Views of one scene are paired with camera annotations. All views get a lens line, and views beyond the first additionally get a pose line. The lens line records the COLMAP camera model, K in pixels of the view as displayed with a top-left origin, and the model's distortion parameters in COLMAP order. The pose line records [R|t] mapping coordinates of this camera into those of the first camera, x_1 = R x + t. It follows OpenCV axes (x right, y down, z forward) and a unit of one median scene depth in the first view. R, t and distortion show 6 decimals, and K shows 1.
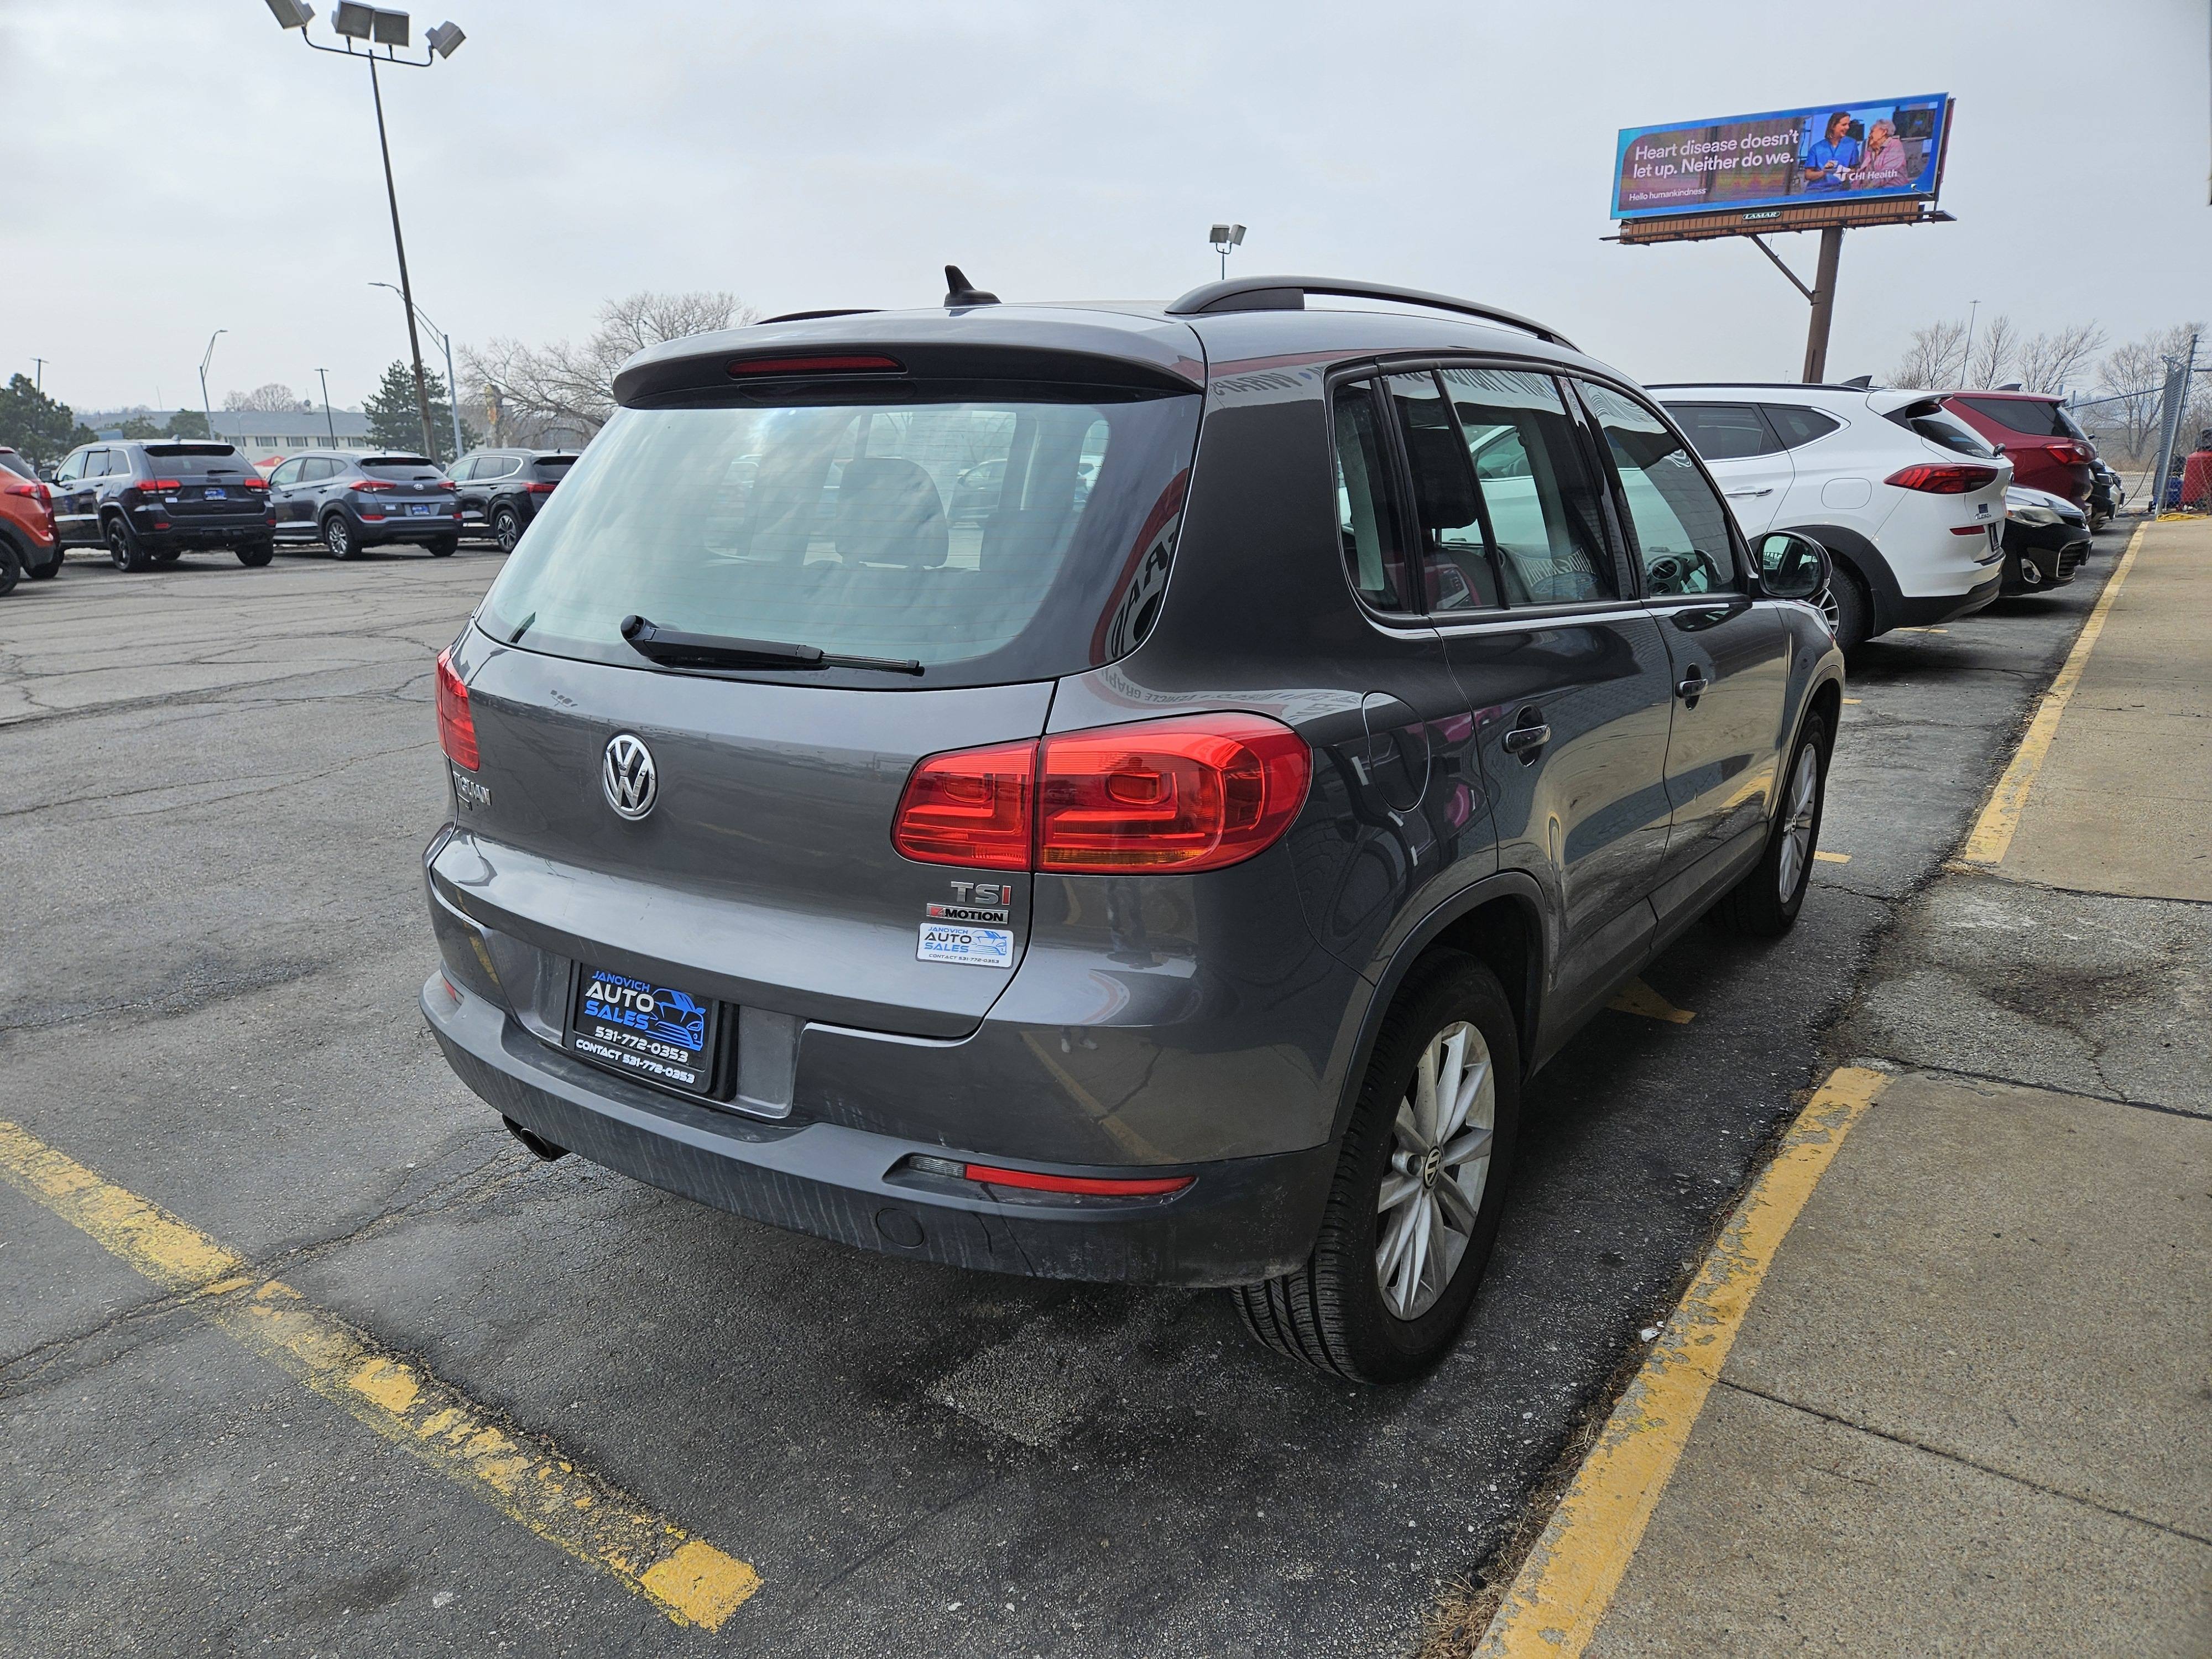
lens RADIAL K [[1498.7, 0, 1056.9], [0, 1498.7, 850.4], [0, 0, 1]] dist [0.064133, -0.057195]
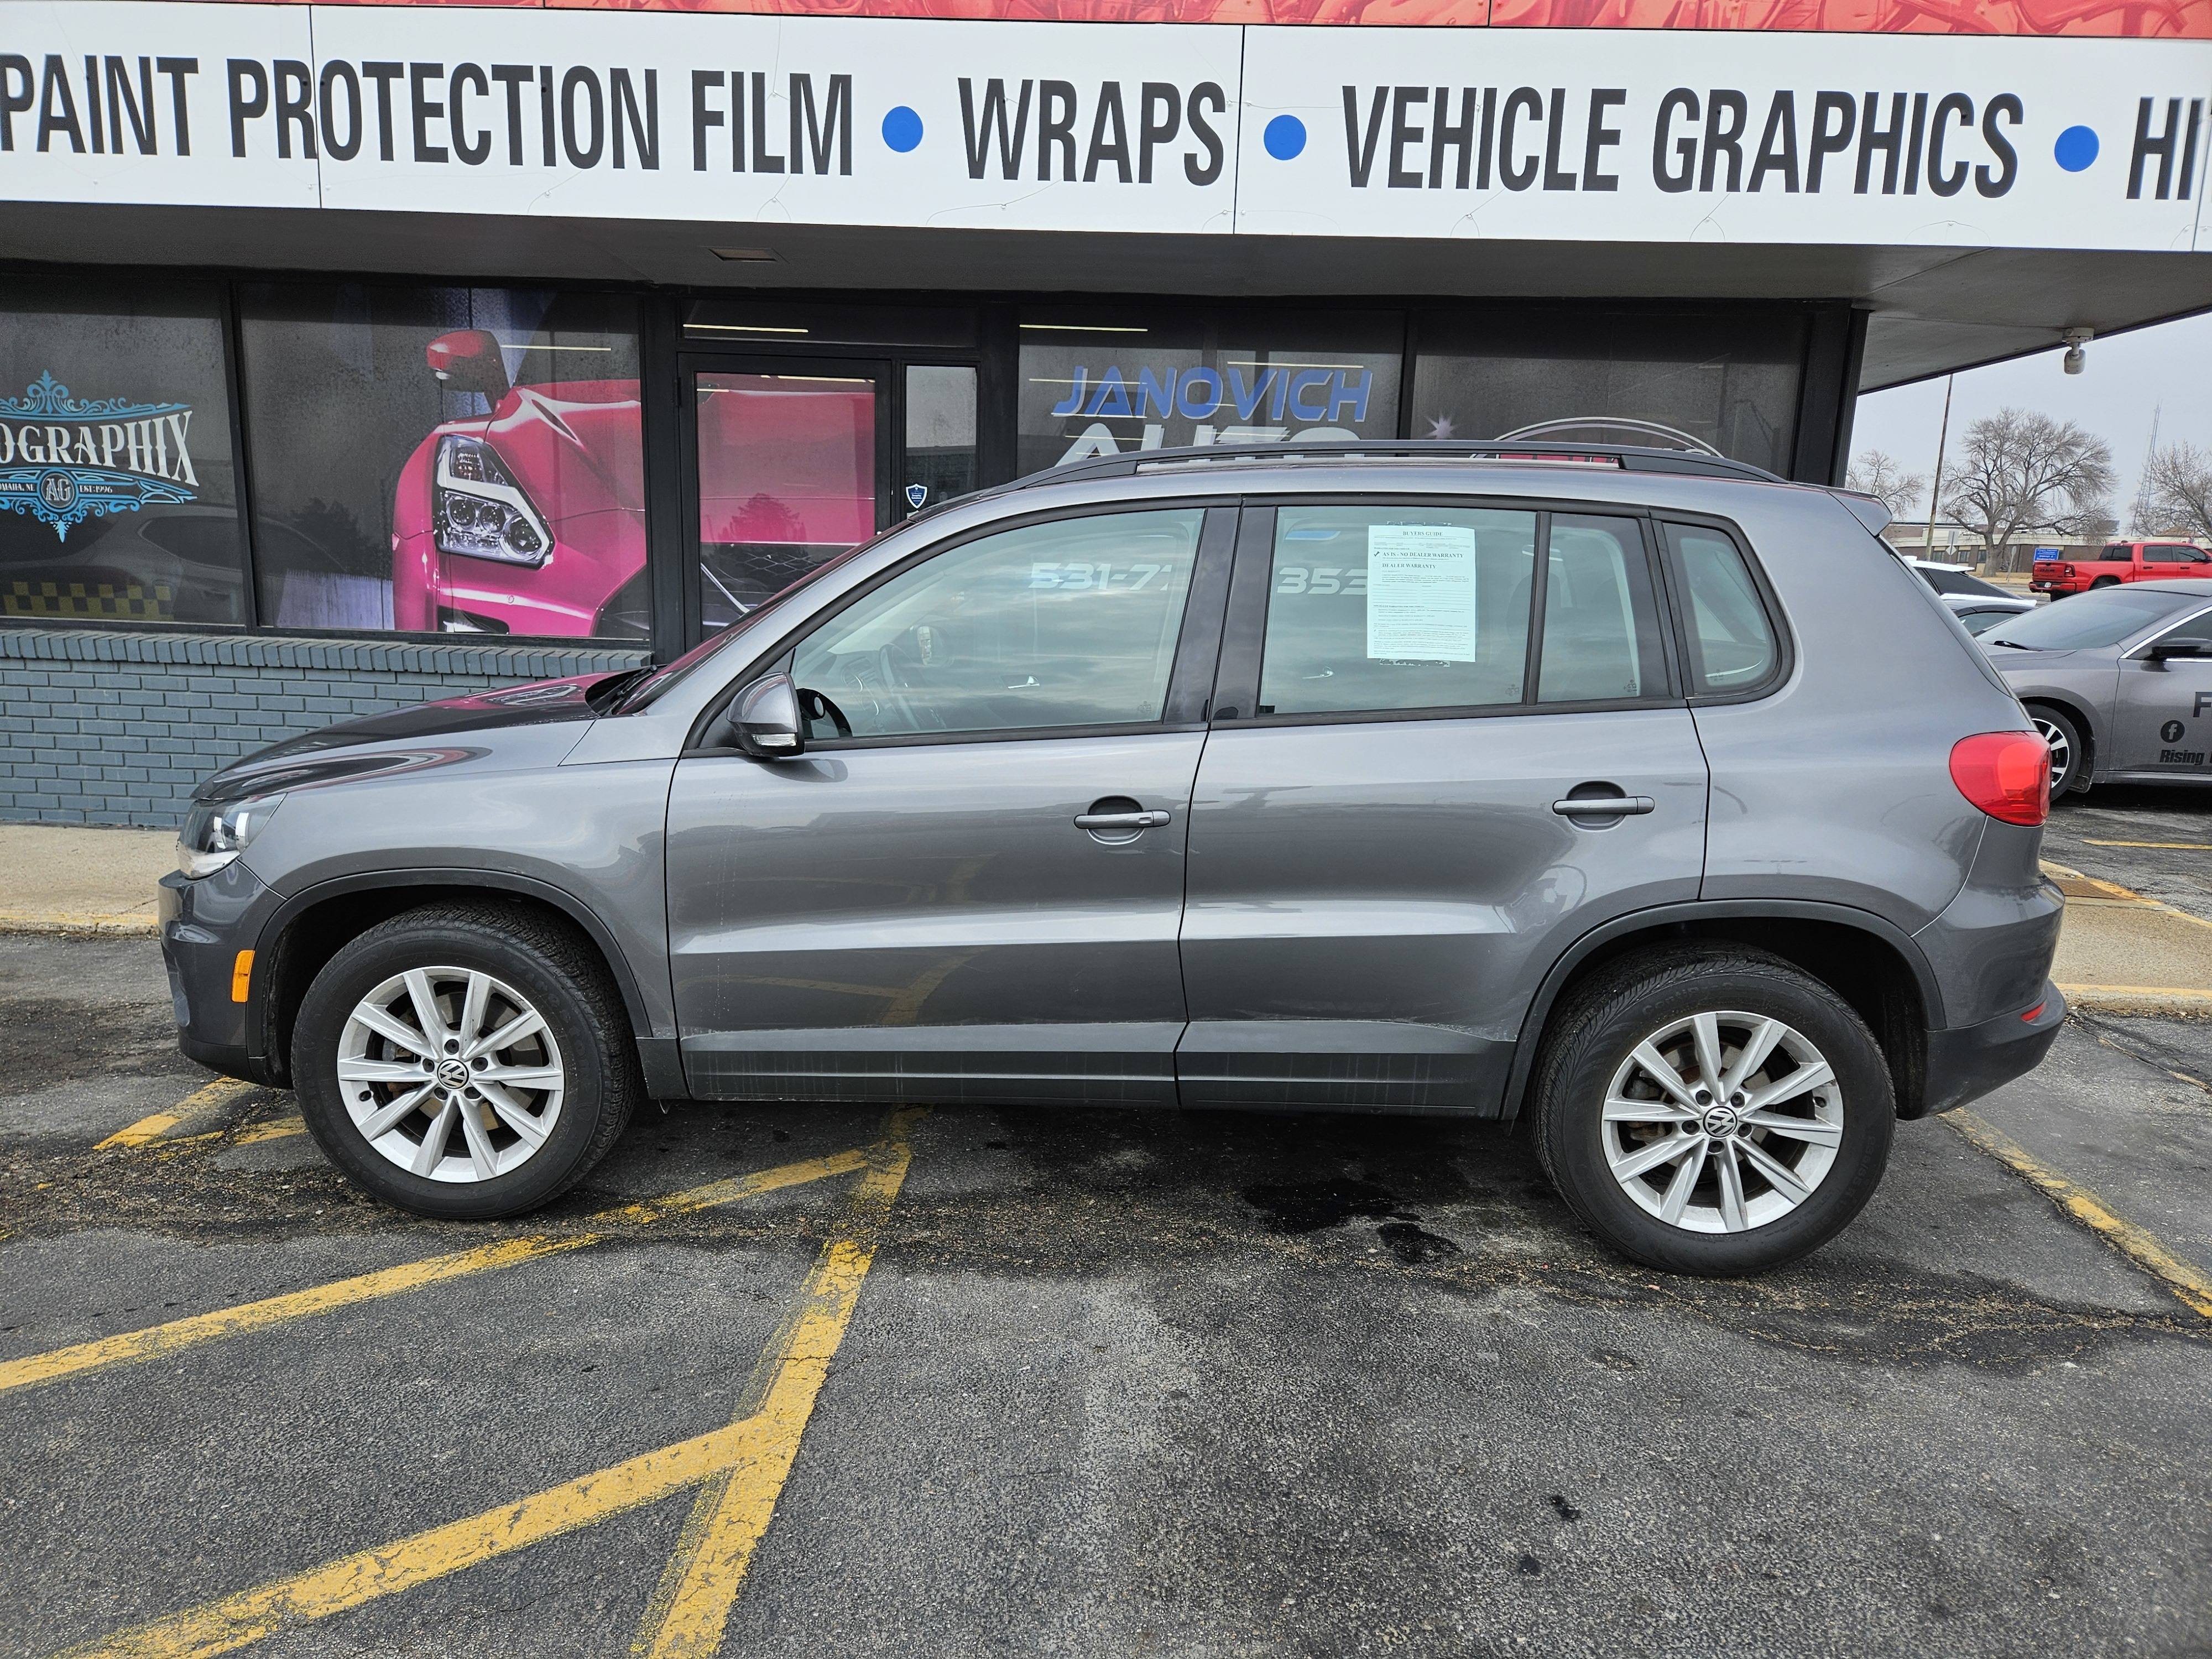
lens RADIAL K [[1489.7, 0, 1098.7], [0, 1489.7, 817.4], [0, 0, 1]] dist [0.069779, -0.063139]
pose [[-0.568624, -0.151953, 0.808441, -1.133738], [0.202529, 0.926676, 0.316627, -0.715317], [-0.797276, 0.343775, -0.496156, 2.615311]]
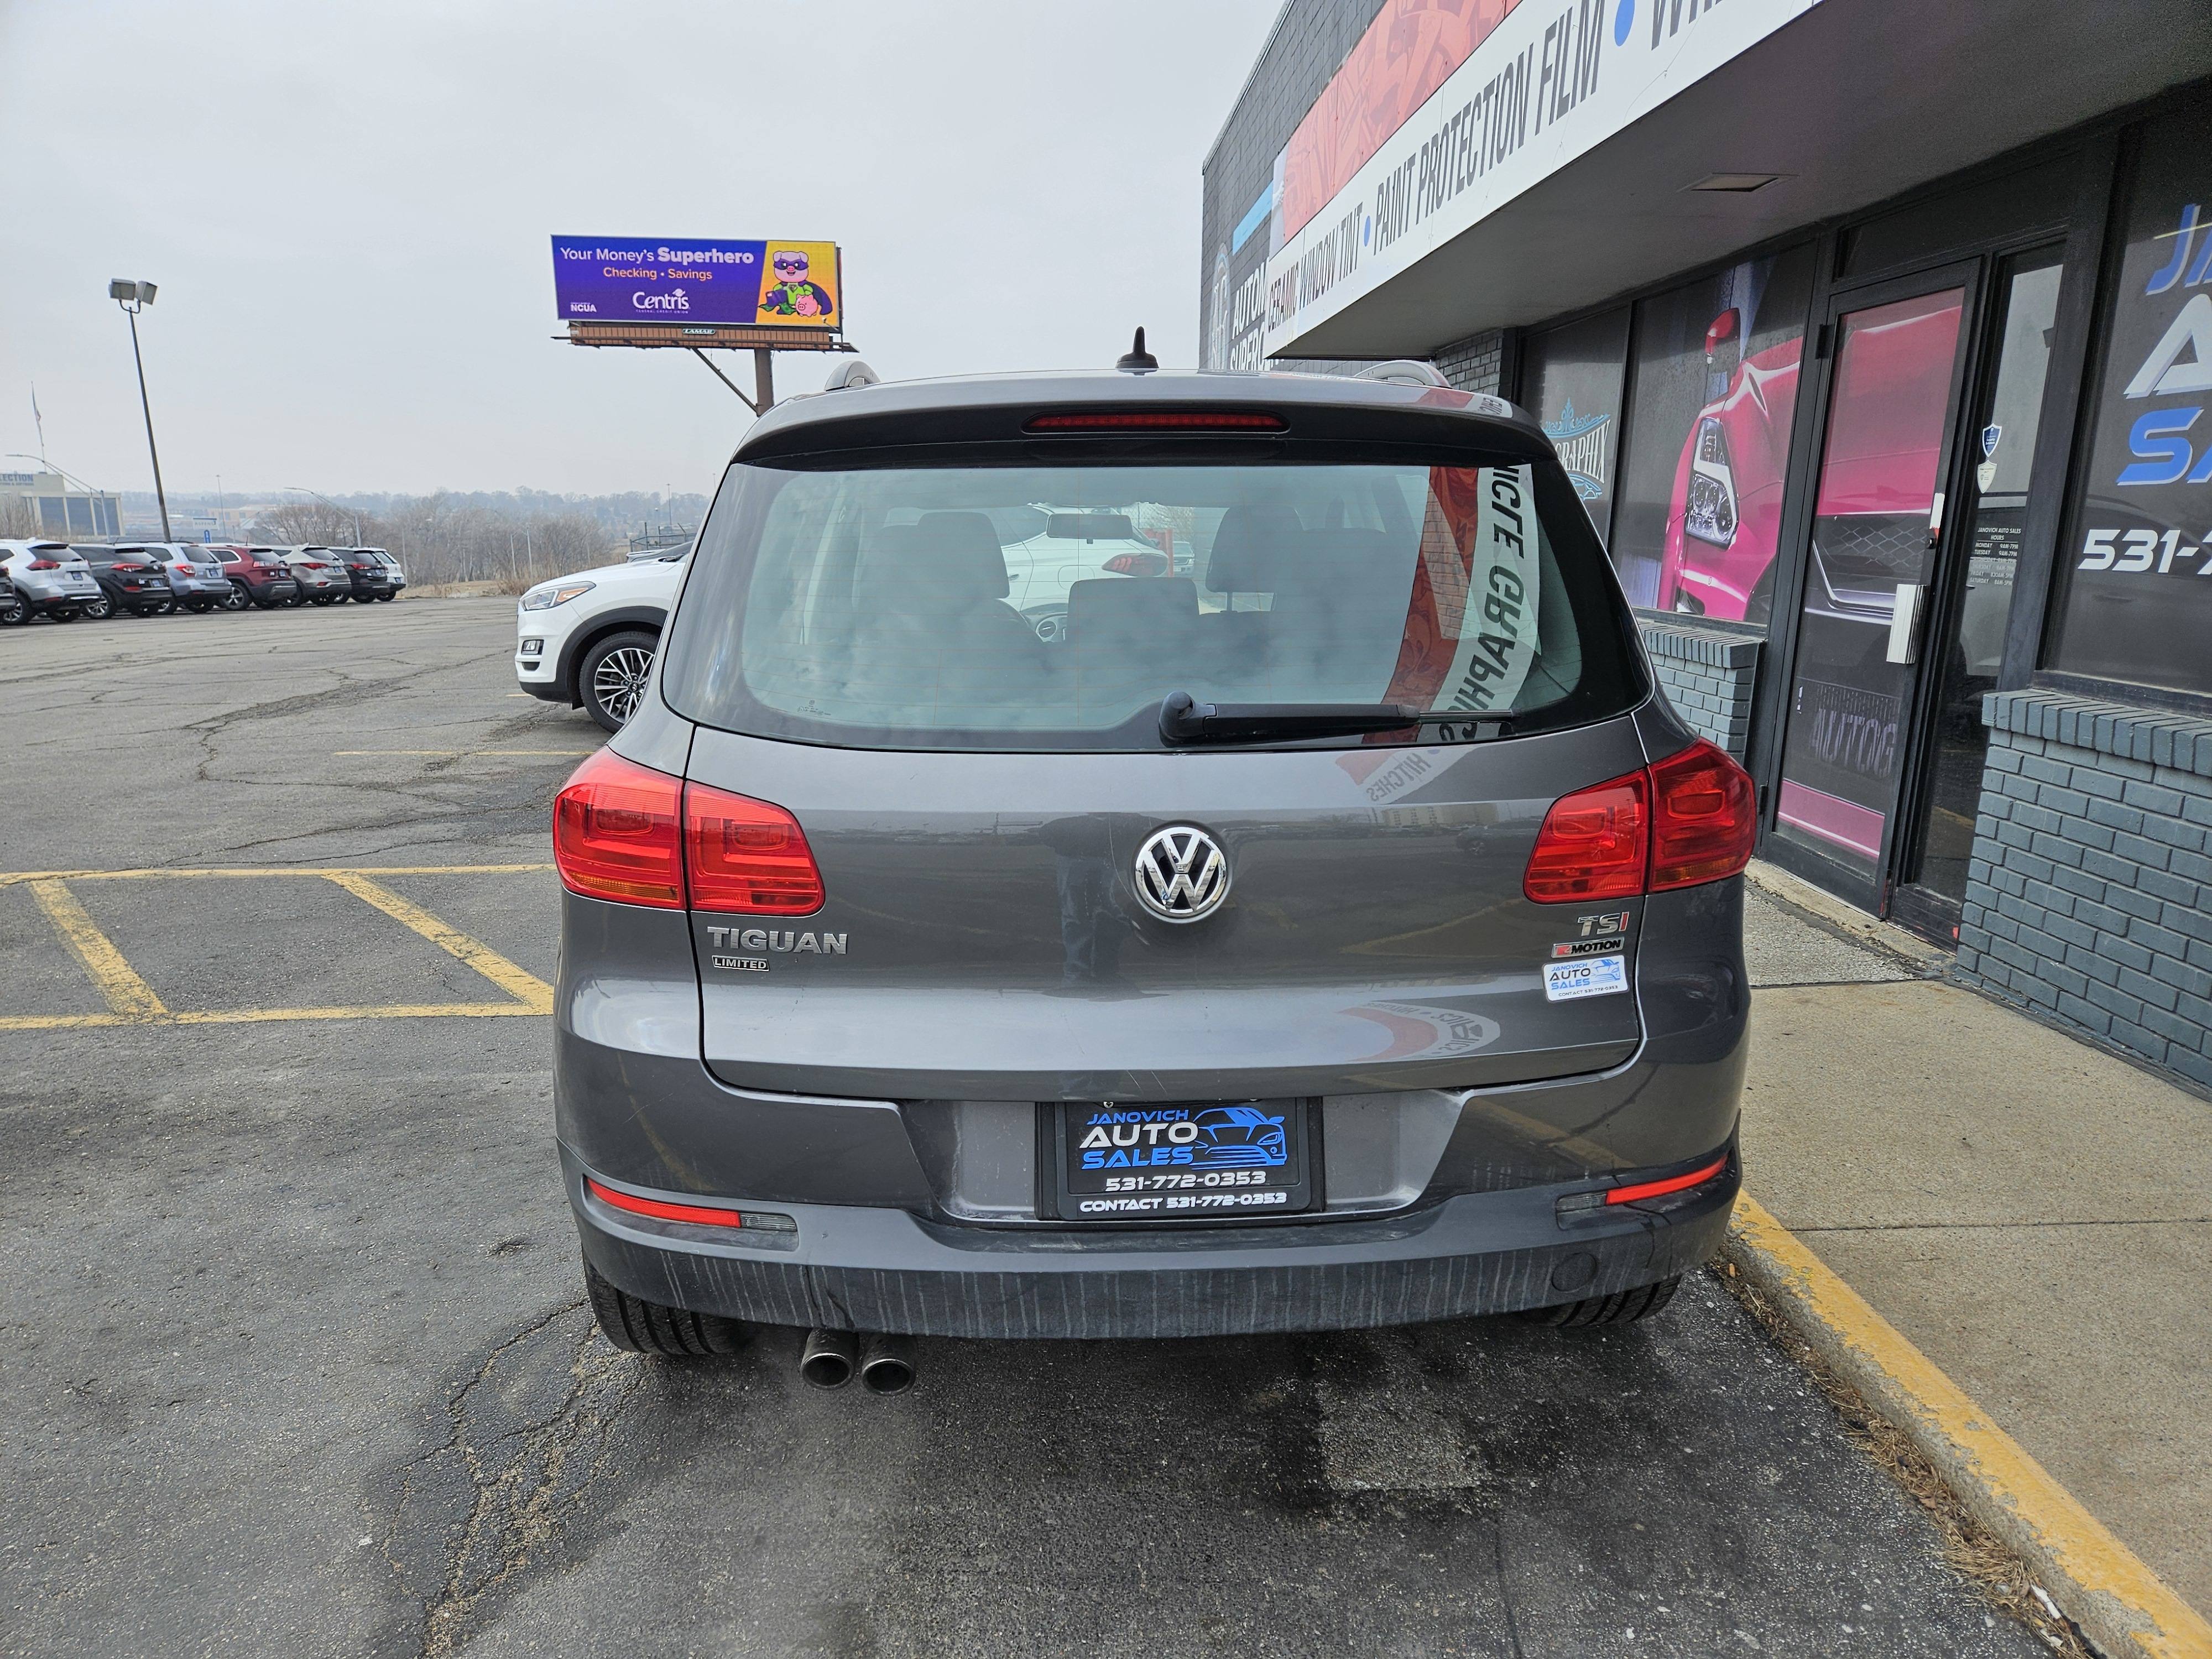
lens RADIAL K [[1488.7, 0, 1108.8], [0, 1488.7, 843.0], [0, 0, 1]] dist [0.087641, -0.078510]
pose [[0.774897, -0.124722, 0.619661, -0.809371], [0.162898, 0.986630, -0.005123, -0.065702], [-0.610737, 0.104911, 0.784853, 0.325504]]
